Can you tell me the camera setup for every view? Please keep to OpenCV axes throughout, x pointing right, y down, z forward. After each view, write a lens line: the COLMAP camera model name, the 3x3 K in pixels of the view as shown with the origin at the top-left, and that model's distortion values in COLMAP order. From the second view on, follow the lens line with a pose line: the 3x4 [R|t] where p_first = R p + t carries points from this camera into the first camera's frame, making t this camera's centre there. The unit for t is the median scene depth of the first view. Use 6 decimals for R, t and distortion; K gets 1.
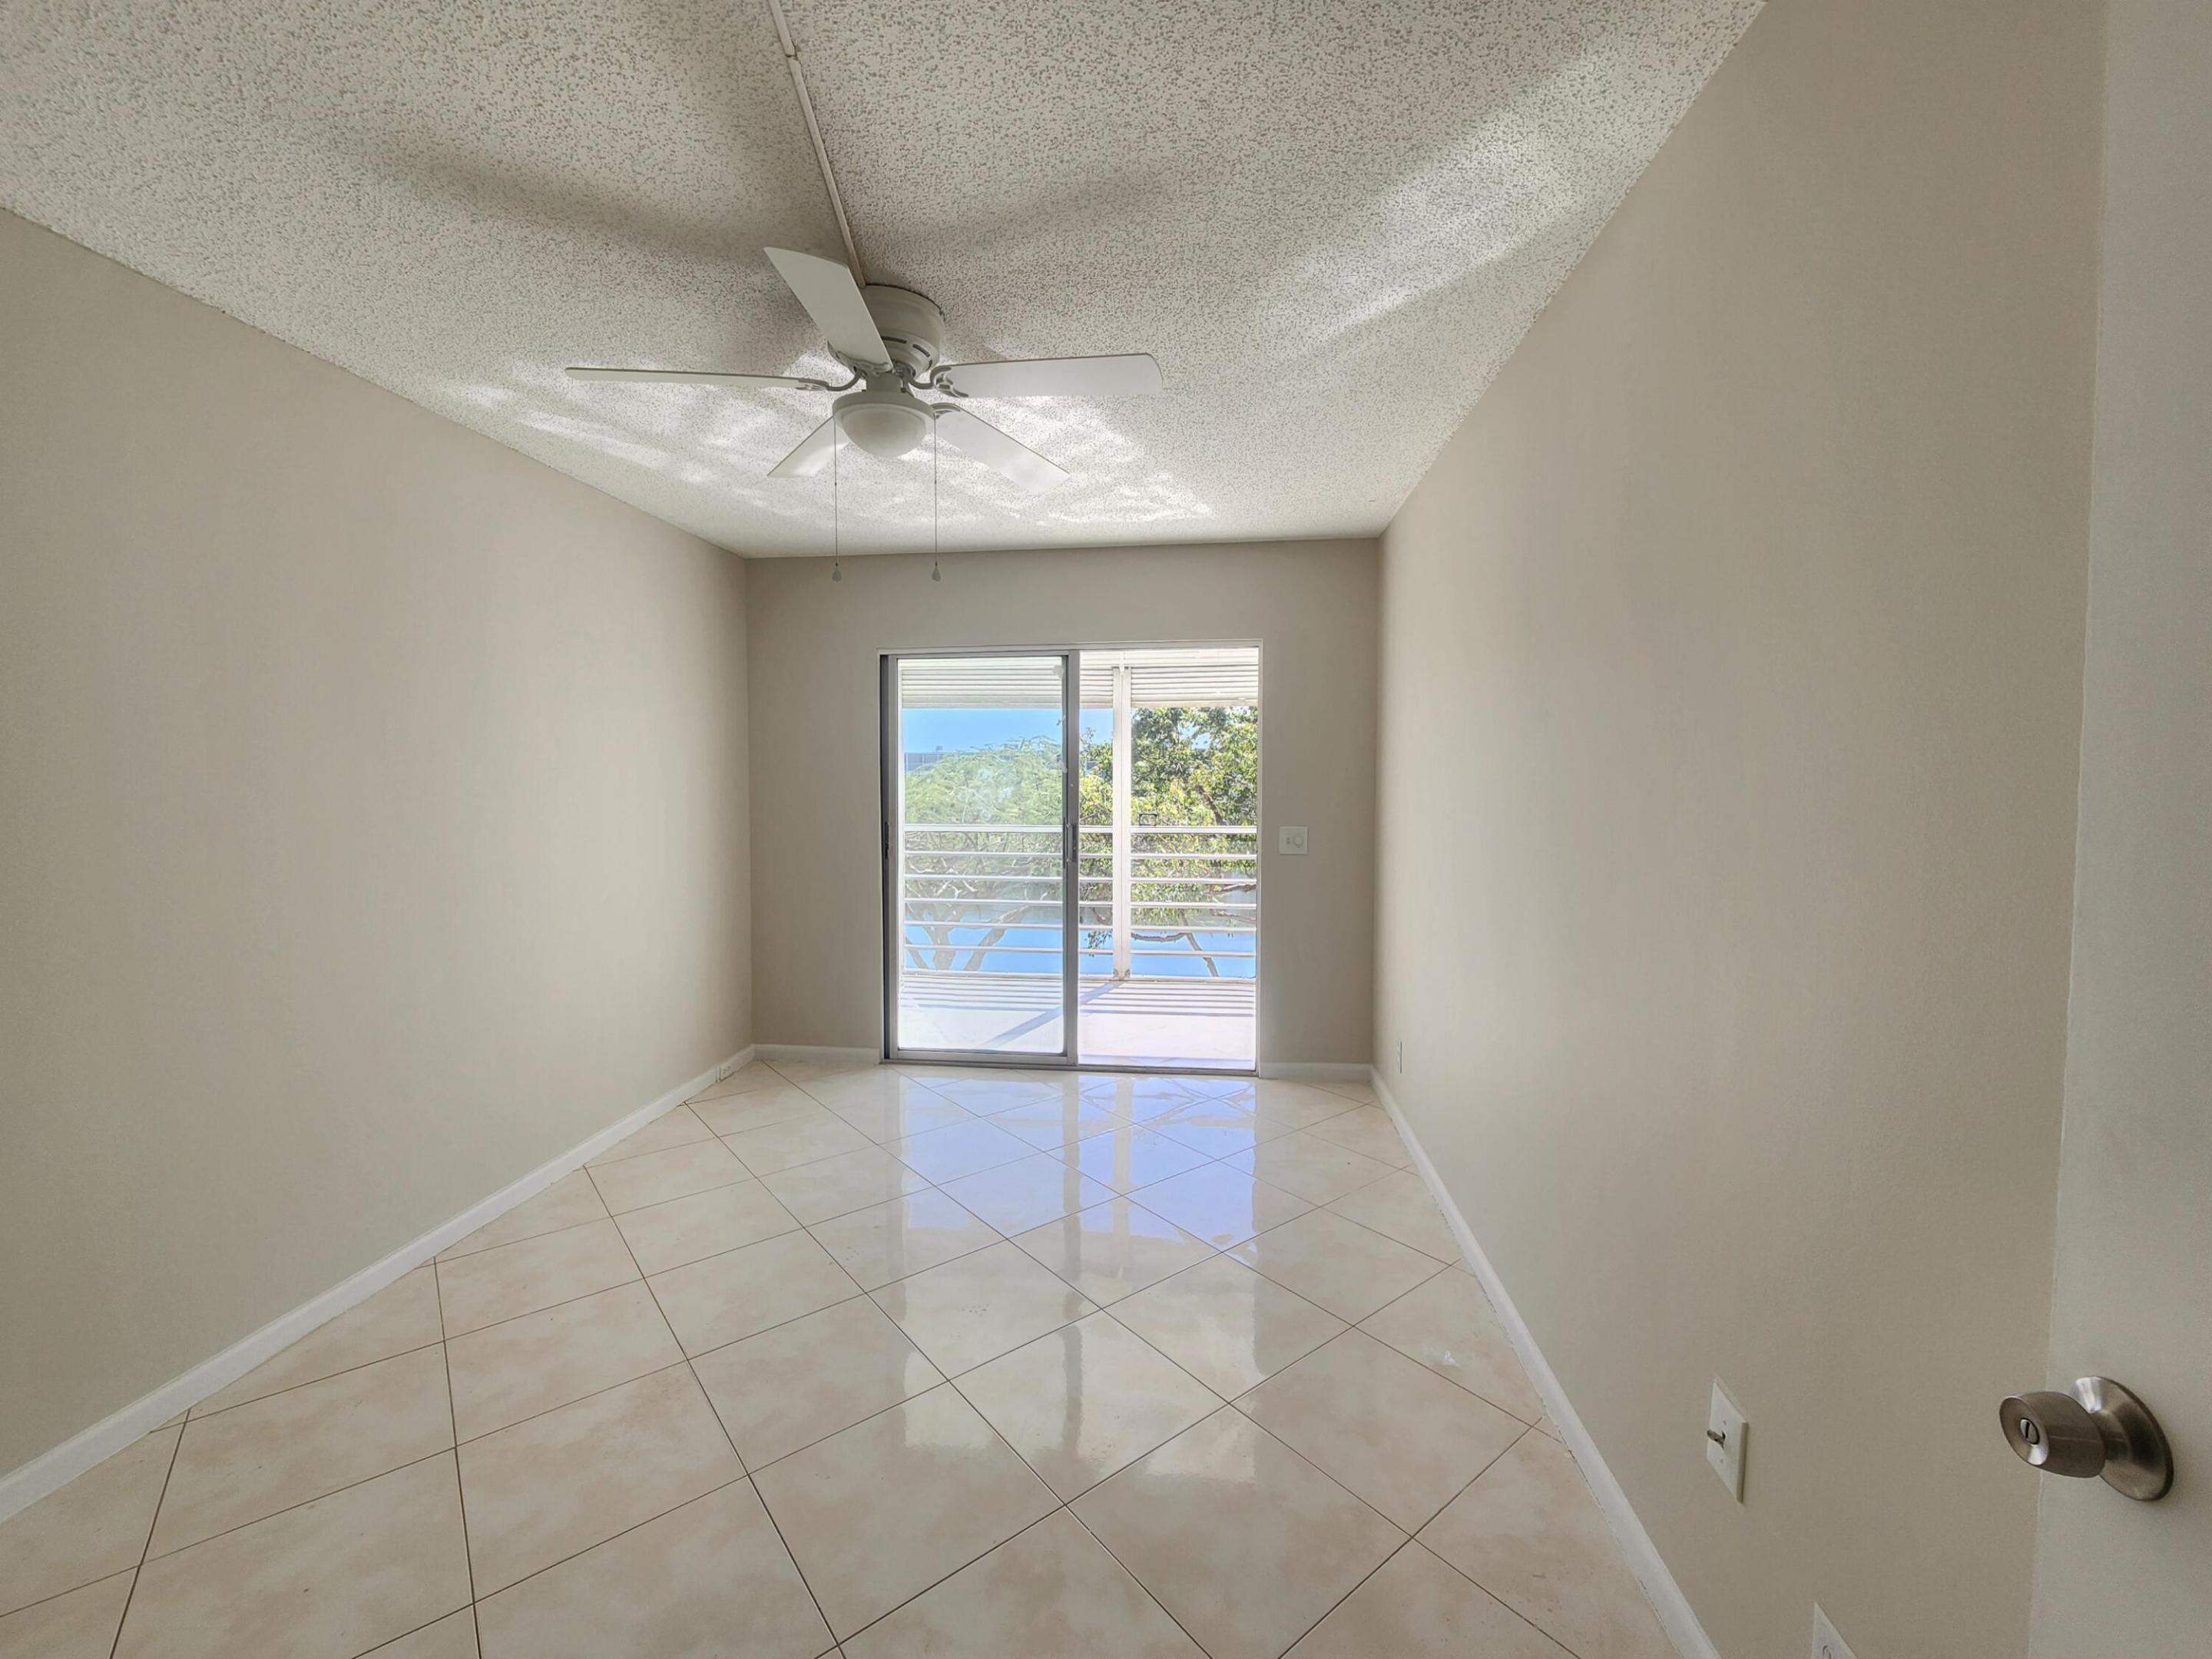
lens RADIAL K [[899.3, 0, 1094.1], [0, 899.3, 819.4], [0, 0, 1]] dist [-0.001344, 0.000777]
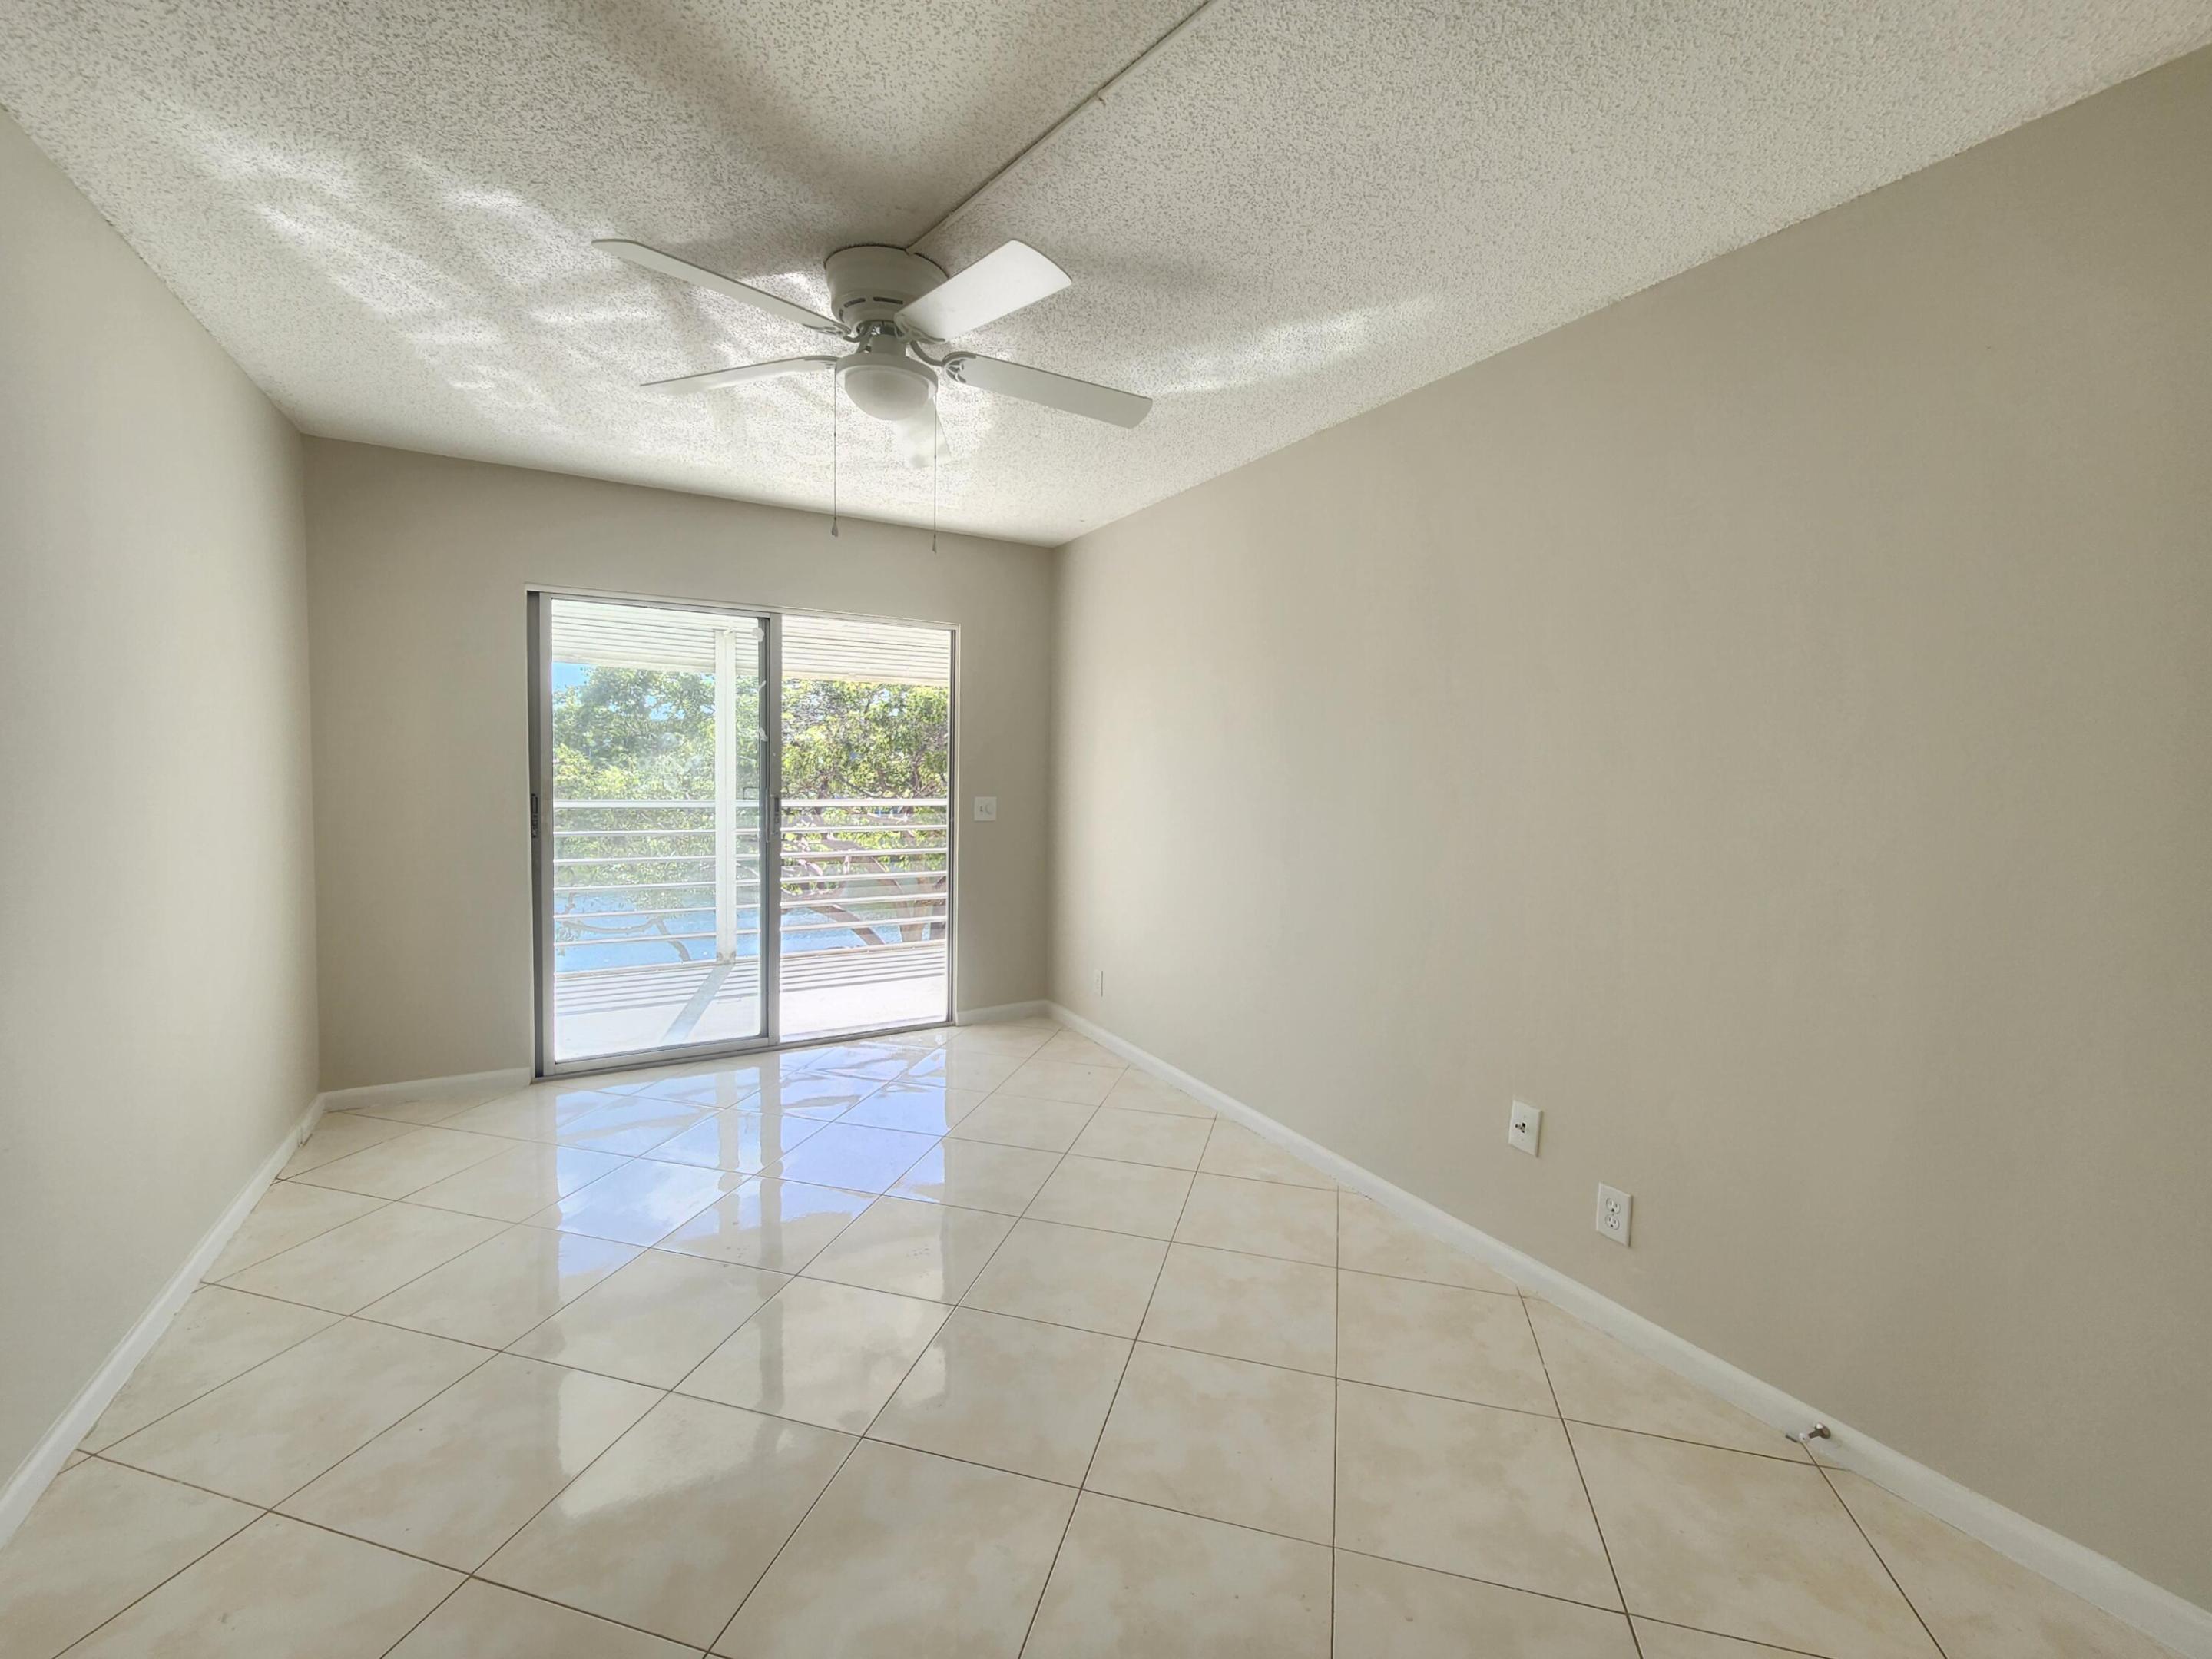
lens RADIAL K [[886.0, 0, 1103.1], [0, 886.0, 835.2], [0, 0, 1]] dist [-0.001185, -0.000042]
pose [[0.796465, -0.027142, 0.604075, -0.312276], [0.000264, 0.999008, 0.044539, 0.004217], [-0.604684, -0.035315, 0.795682, 0.032516]]
